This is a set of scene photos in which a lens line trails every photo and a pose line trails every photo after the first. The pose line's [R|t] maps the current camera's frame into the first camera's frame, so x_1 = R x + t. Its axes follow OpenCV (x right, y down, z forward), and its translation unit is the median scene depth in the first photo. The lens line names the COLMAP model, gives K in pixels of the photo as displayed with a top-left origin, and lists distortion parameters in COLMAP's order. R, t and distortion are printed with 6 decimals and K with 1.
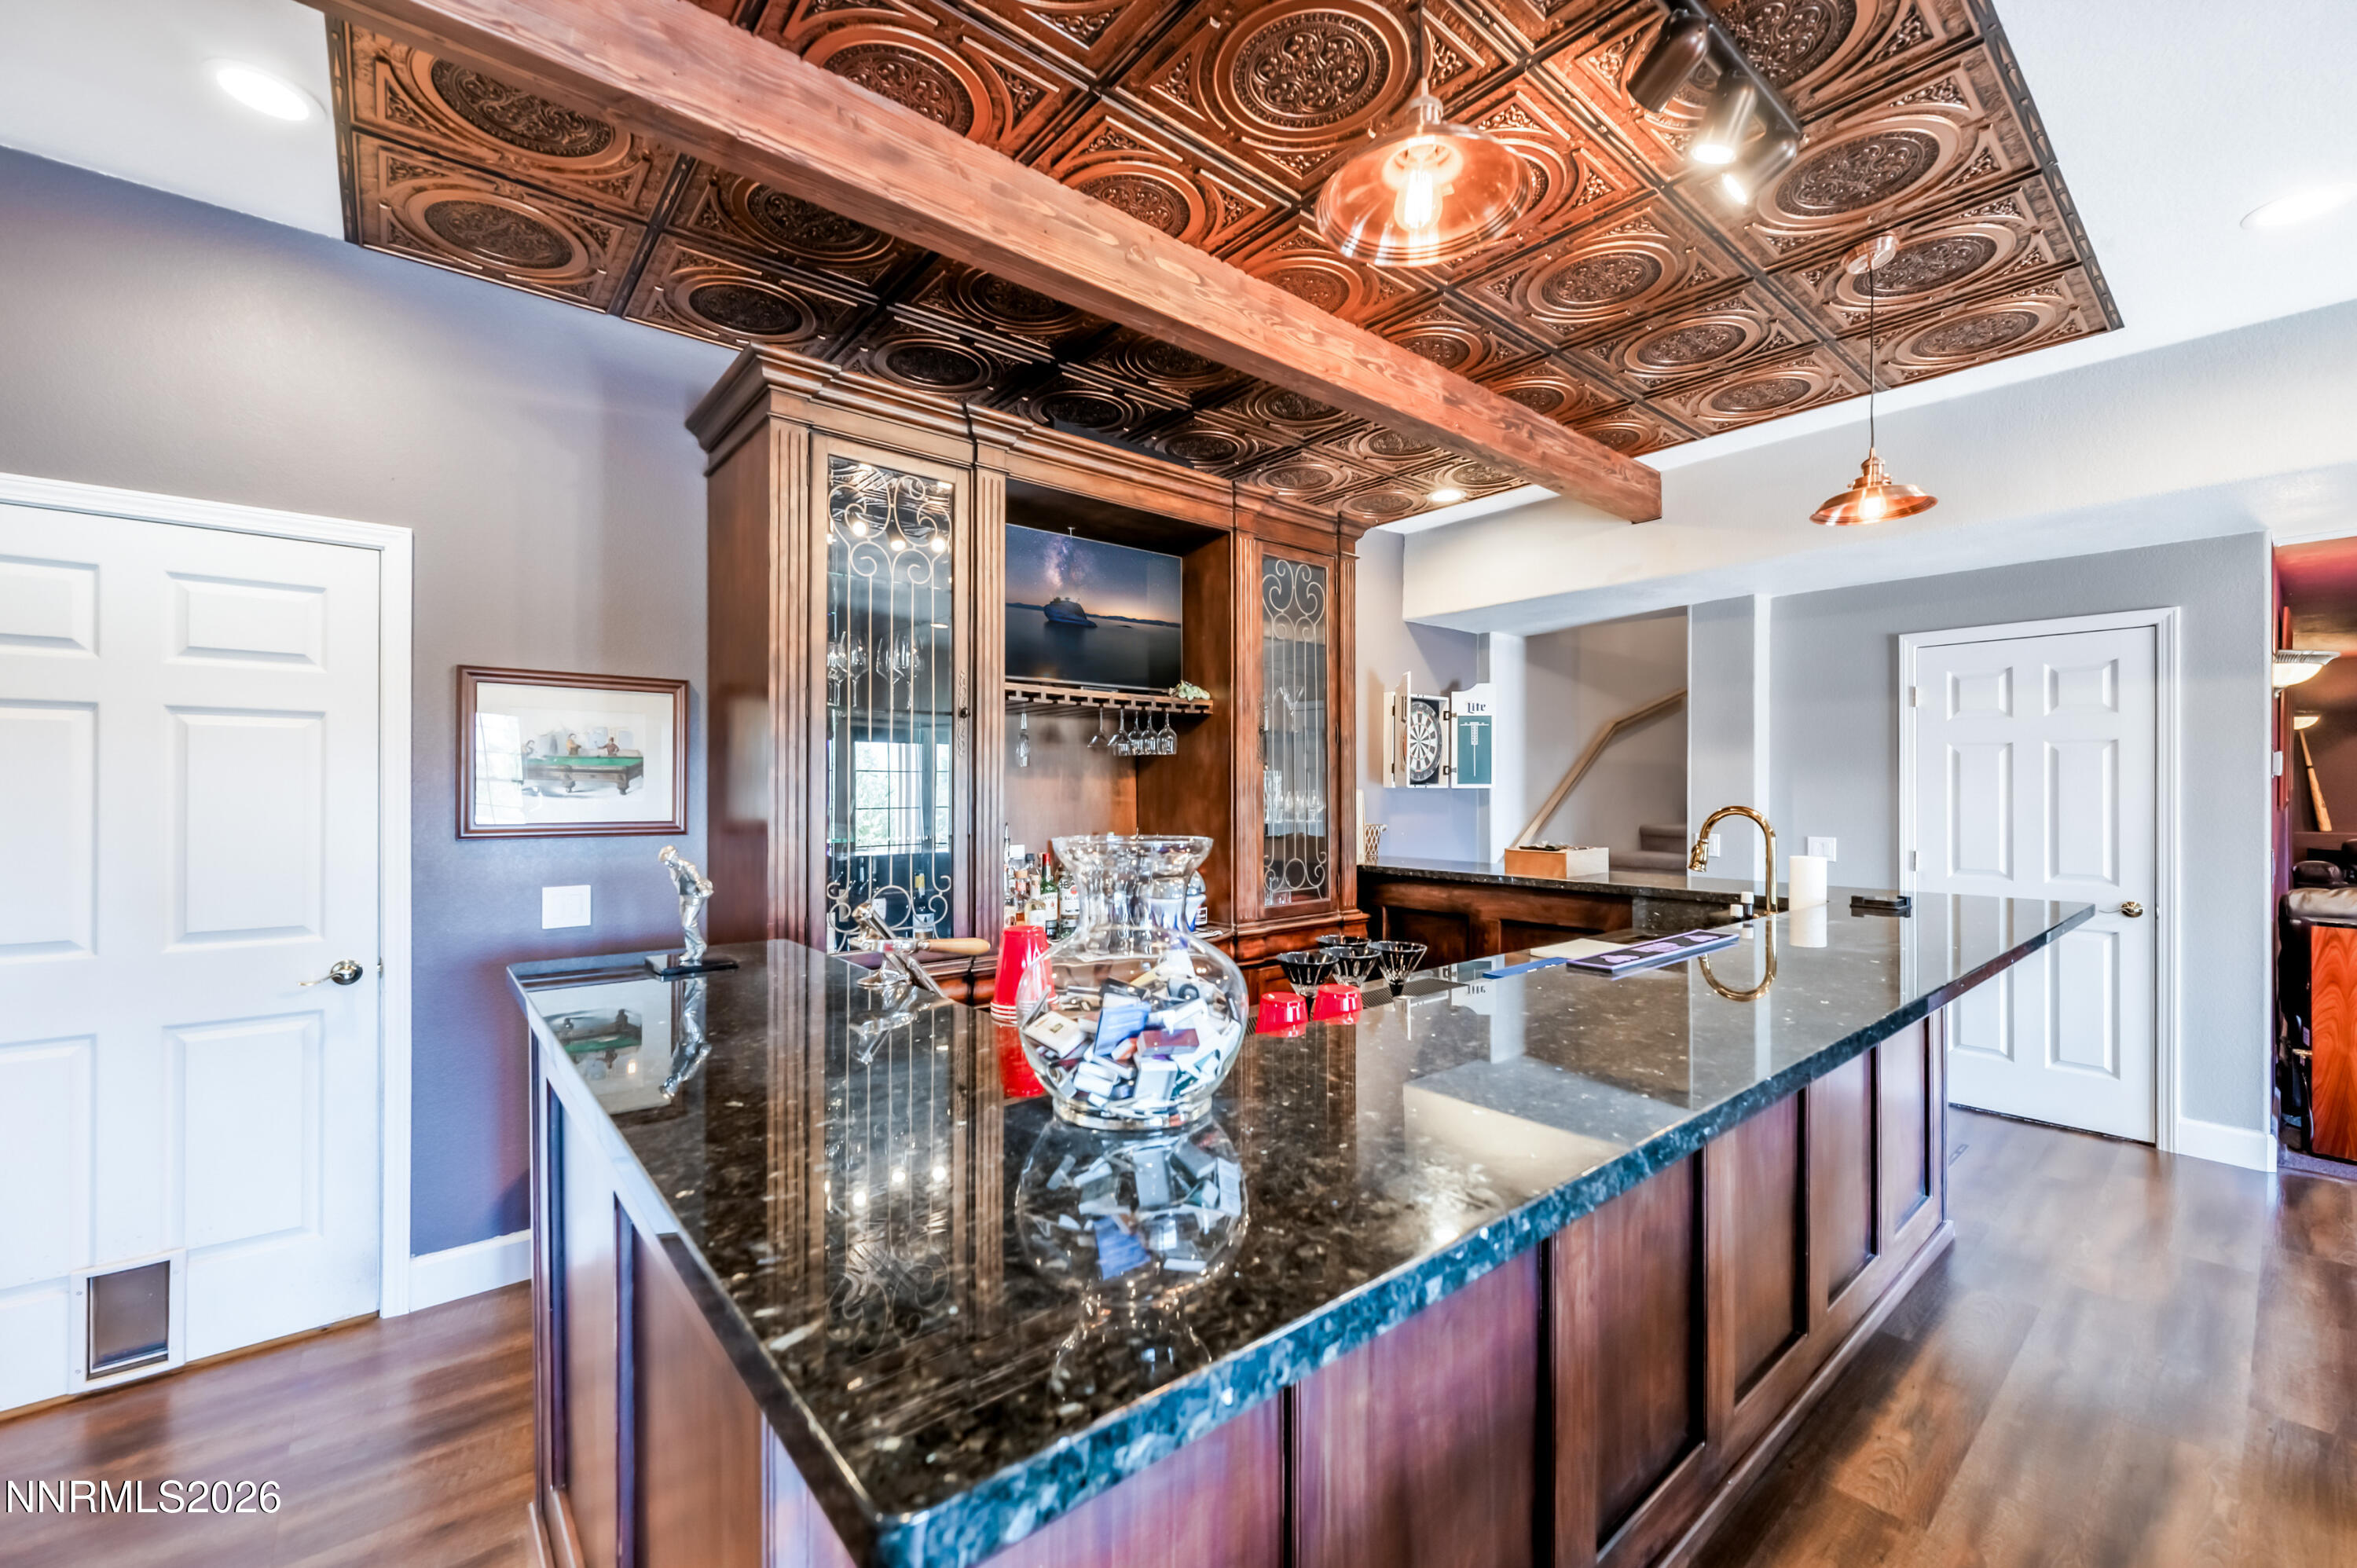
lens RADIAL K [[952.6, 0, 1174.1], [0, 952.6, 785.0], [0, 0, 1]] dist [-0.000612, -0.000301]
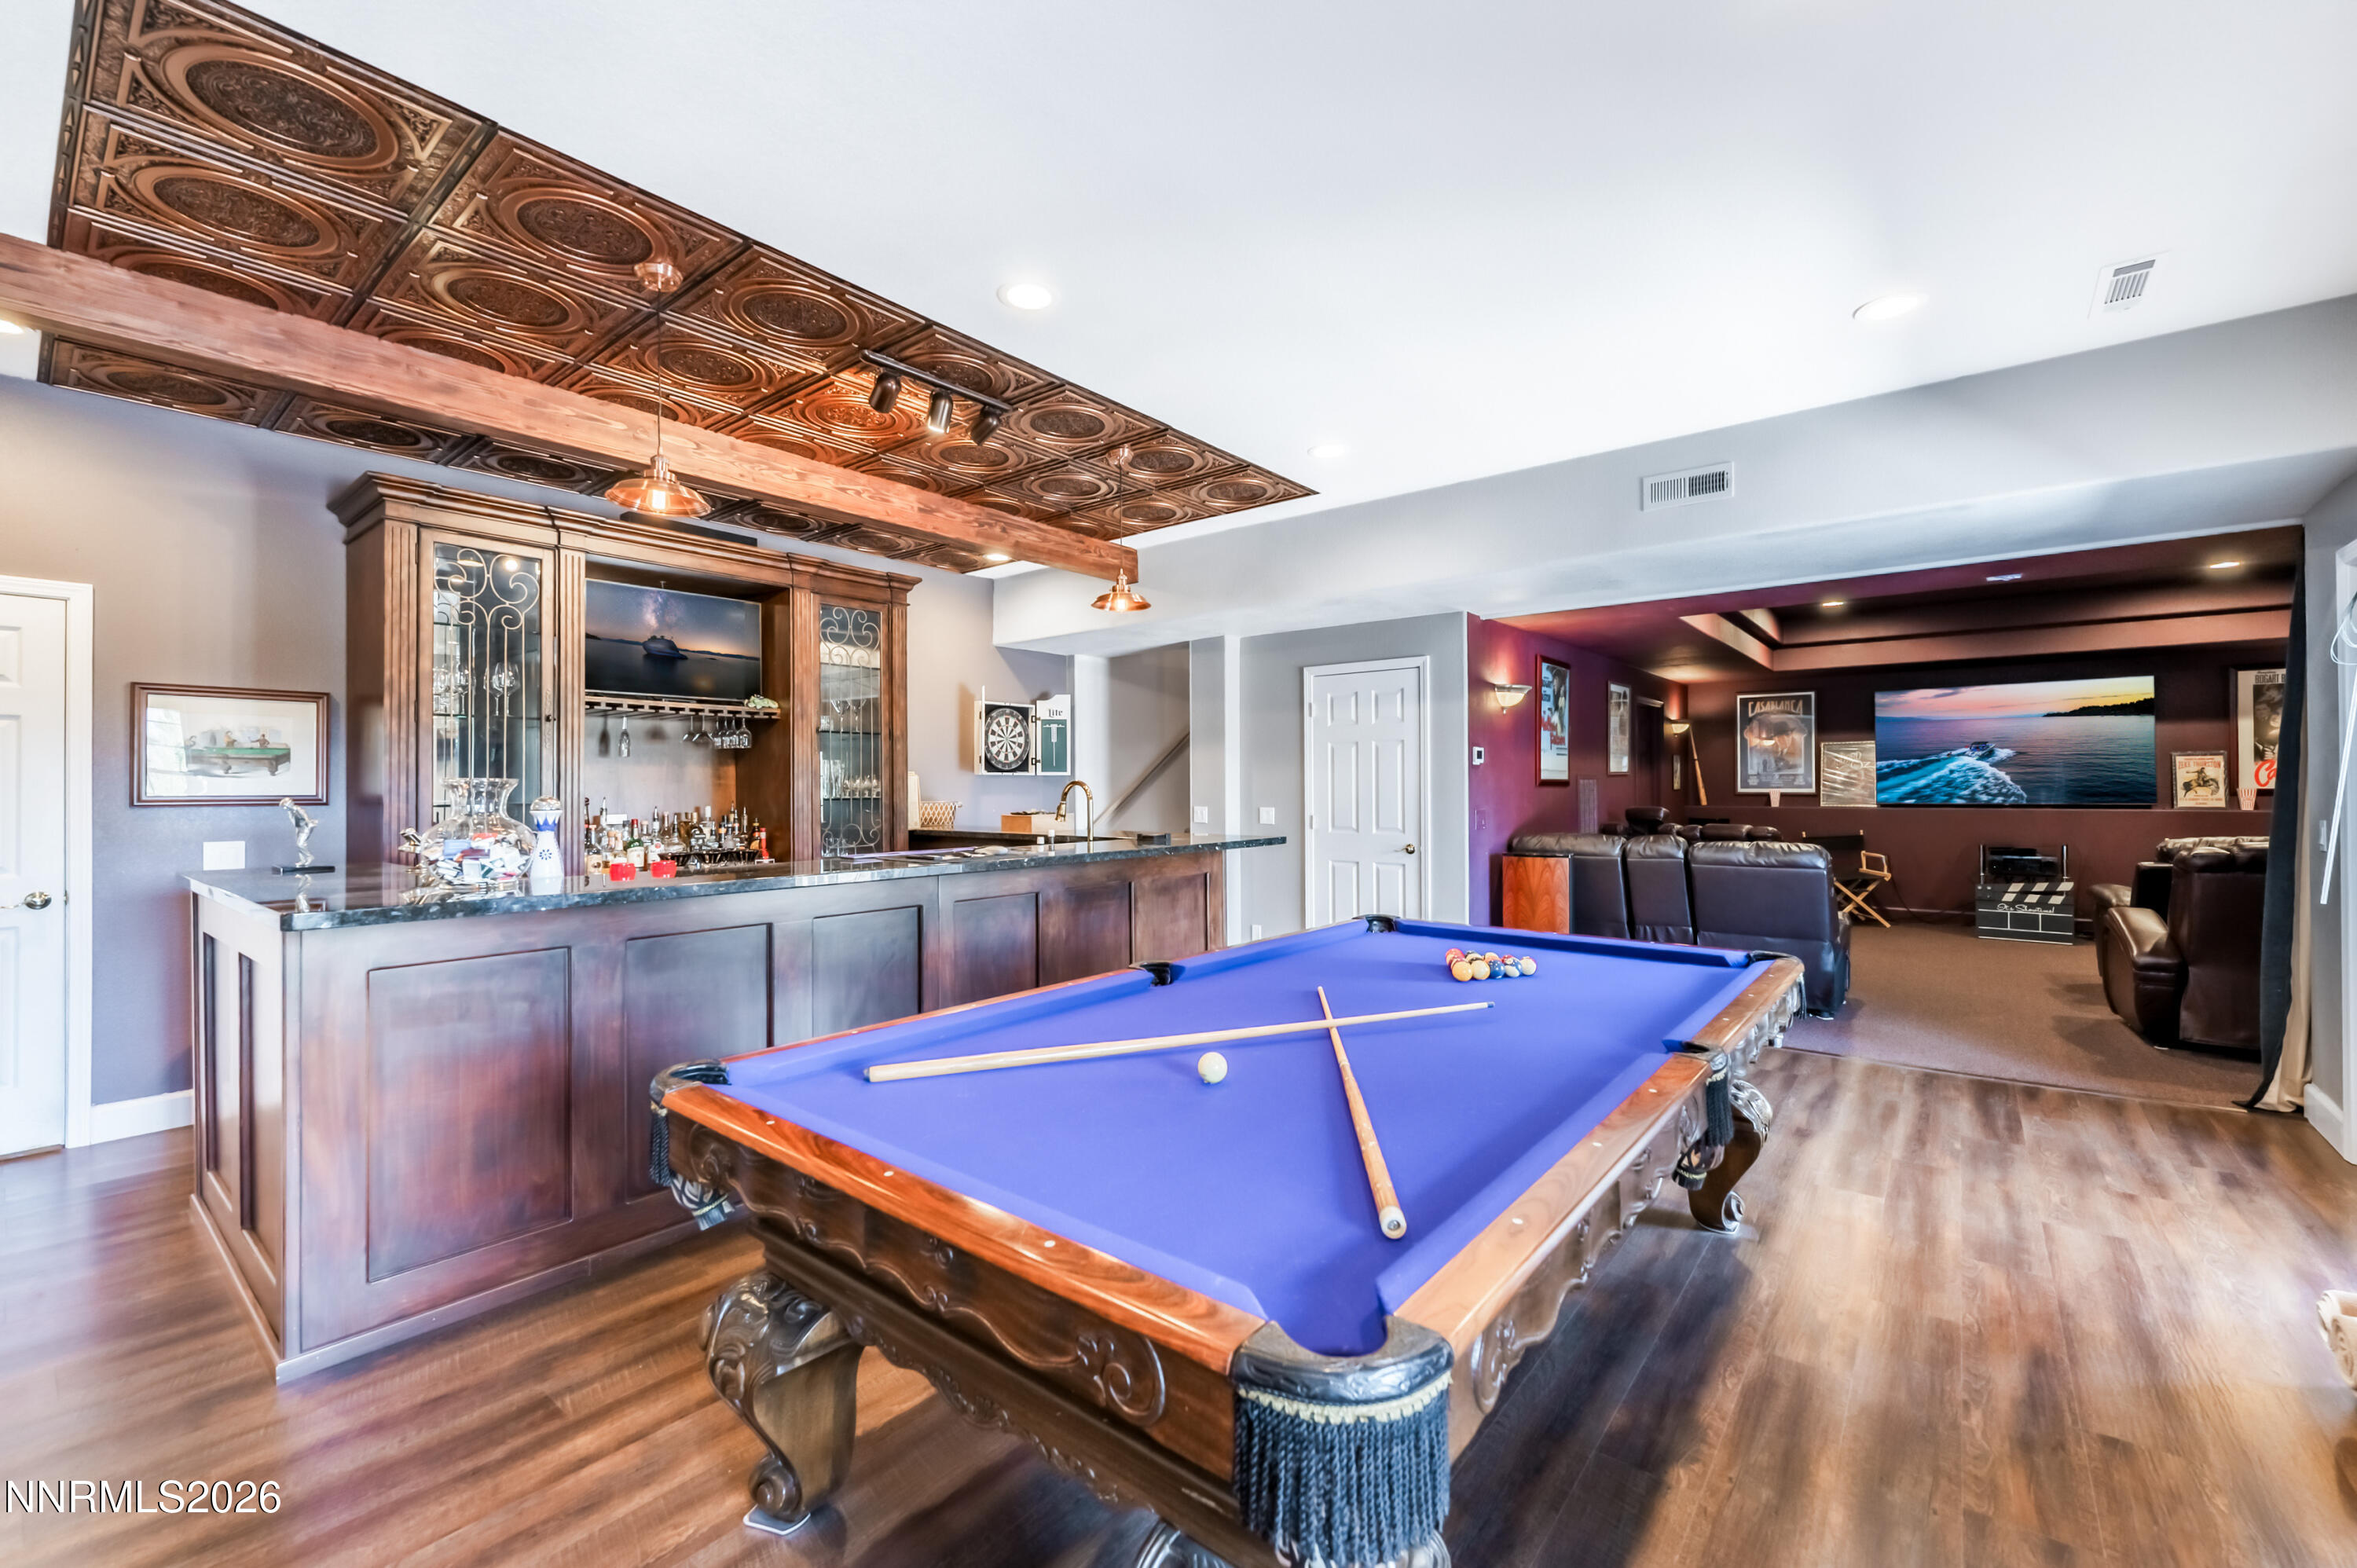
lens RADIAL K [[969.3, 0, 1180.6], [0, 969.3, 777.9], [0, 0, 1]] dist [0.001239, 0.000133]
pose [[0.980374, -0.003523, 0.197113, 0.410447], [0.004343, 0.999984, -0.003725, 0.023158], [-0.197097, 0.004508, 0.980374, -0.603402]]
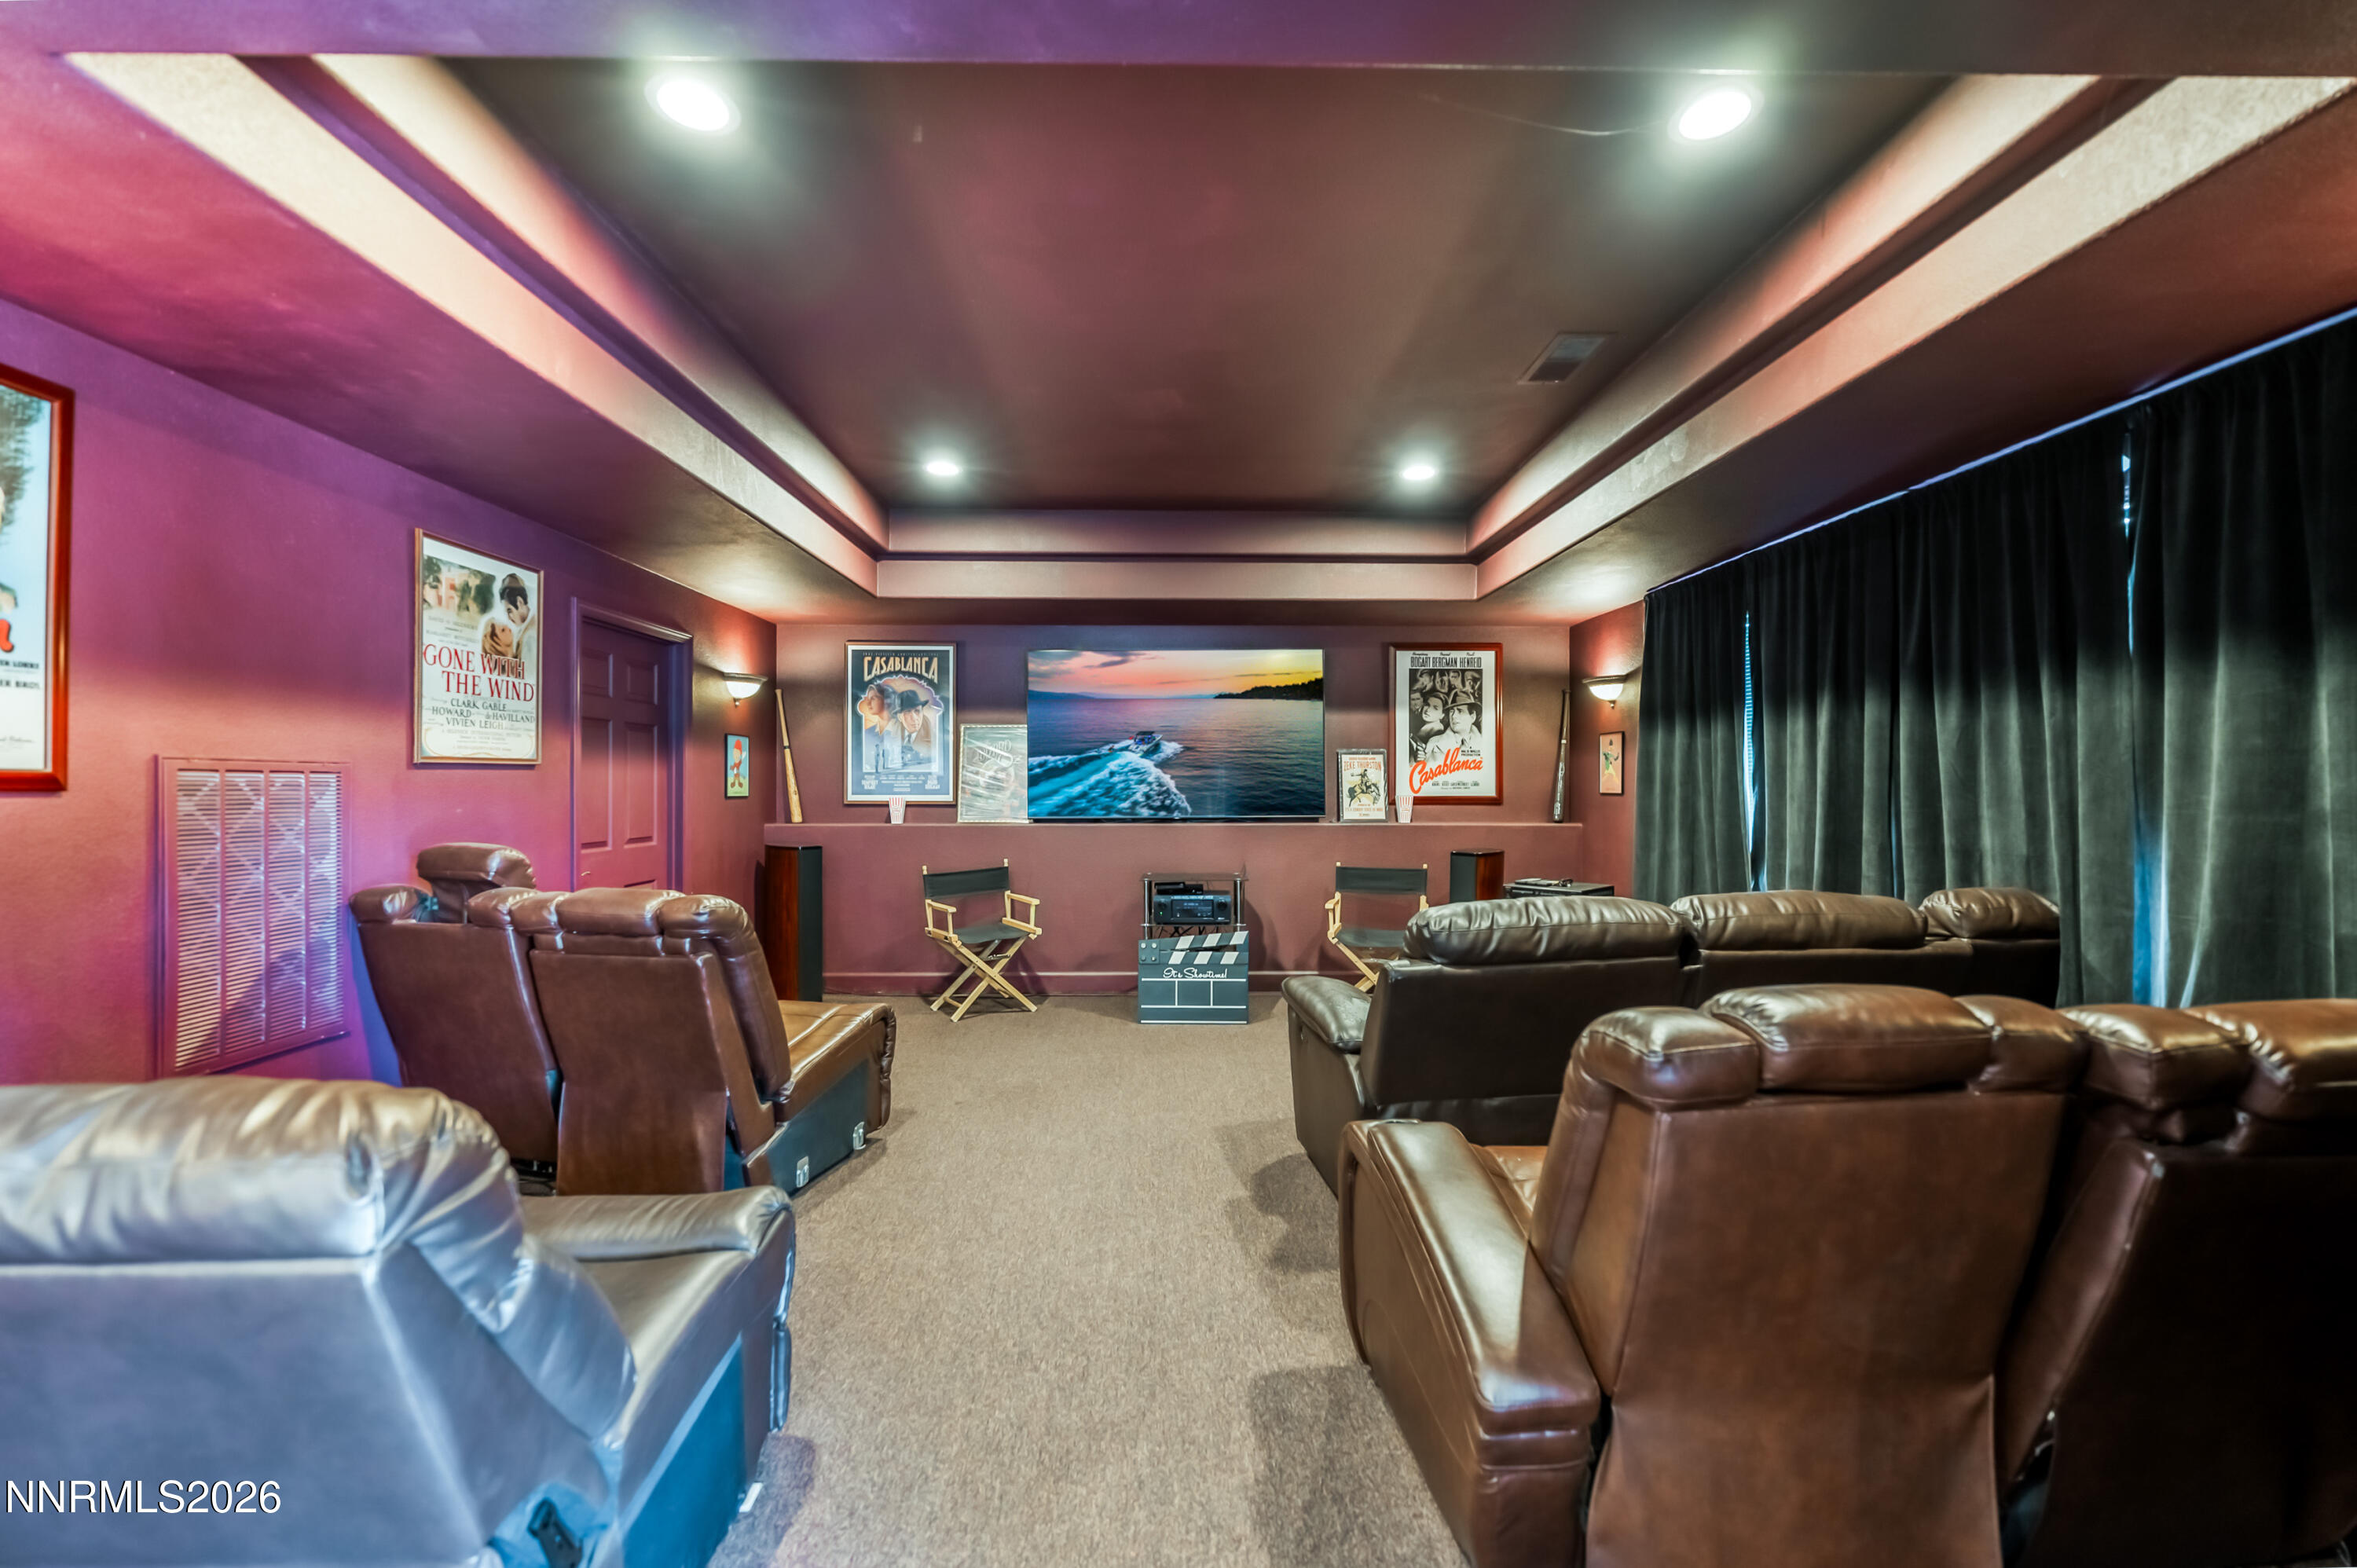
lens RADIAL K [[969.3, 0, 1180.6], [0, 969.3, 777.9], [0, 0, 1]] dist [0.001239, 0.000133]
pose [[0.621052, 0.008948, 0.783718, 1.785416], [-0.003375, 0.999956, -0.008742, 0.035188], [-0.783762, 0.002784, 0.621055, 0.461565]]
